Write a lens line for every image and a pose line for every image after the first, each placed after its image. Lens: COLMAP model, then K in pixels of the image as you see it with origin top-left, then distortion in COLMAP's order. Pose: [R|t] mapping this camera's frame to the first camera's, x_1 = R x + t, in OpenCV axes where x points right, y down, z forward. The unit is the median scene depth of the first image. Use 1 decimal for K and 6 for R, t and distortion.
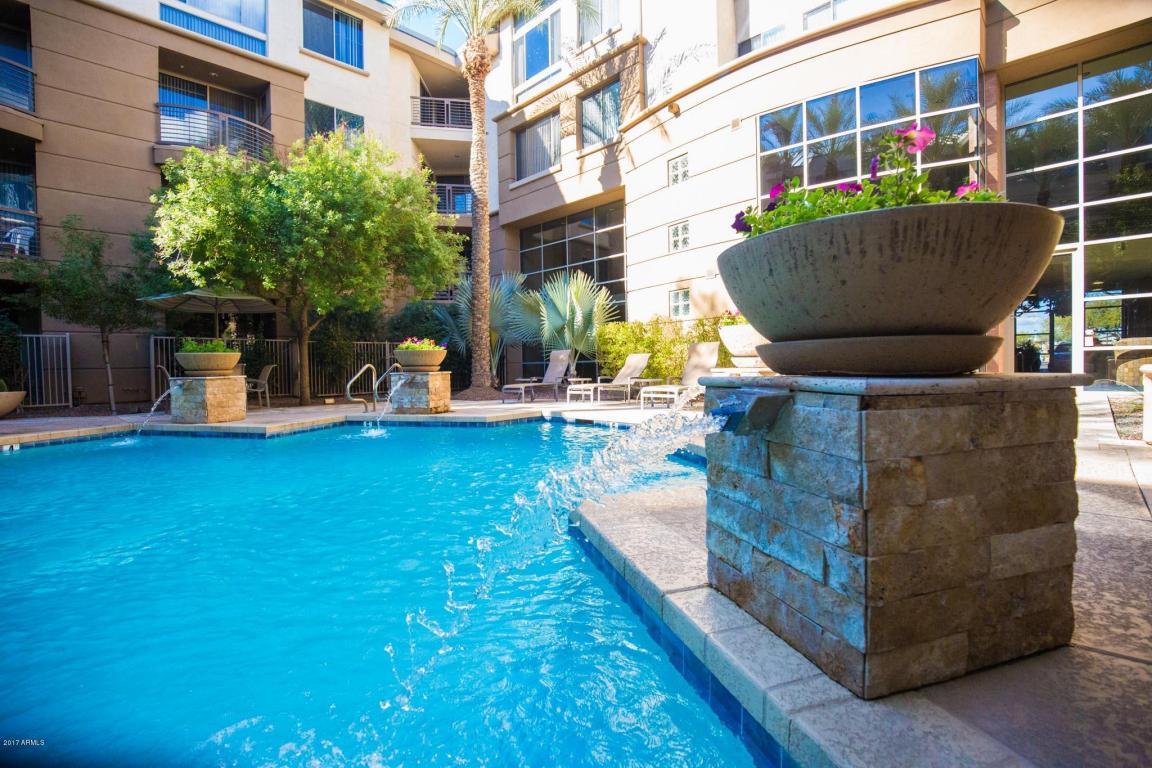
lens RADIAL K [[526.4, 0, 579.6], [0, 526.4, 380.0], [0, 0, 1]] dist [-0.040667, 0.007101]
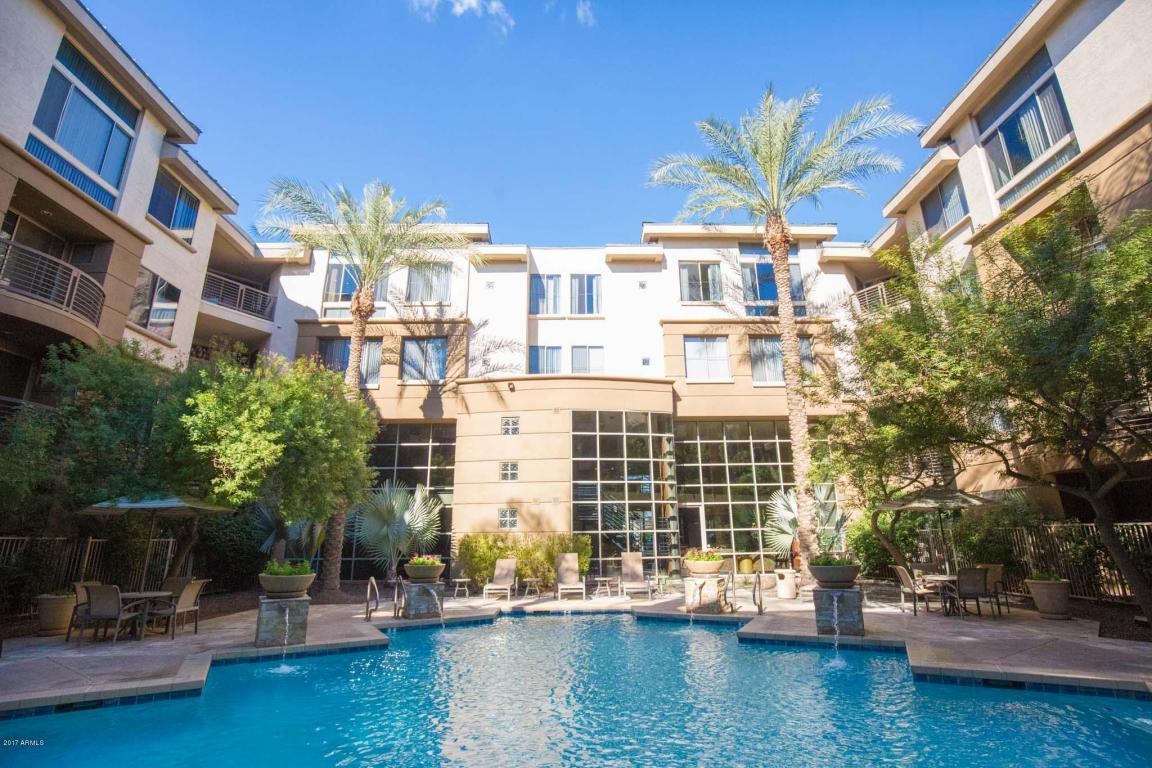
lens RADIAL K [[526.4, 0, 579.6], [0, 526.4, 380.0], [0, 0, 1]] dist [-0.040667, 0.007101]
pose [[0.697719, 0.206634, 0.685923, -0.589511], [0.020028, 0.951496, -0.307010, -0.051913], [-0.716092, 0.227944, 0.659738, -0.125996]]
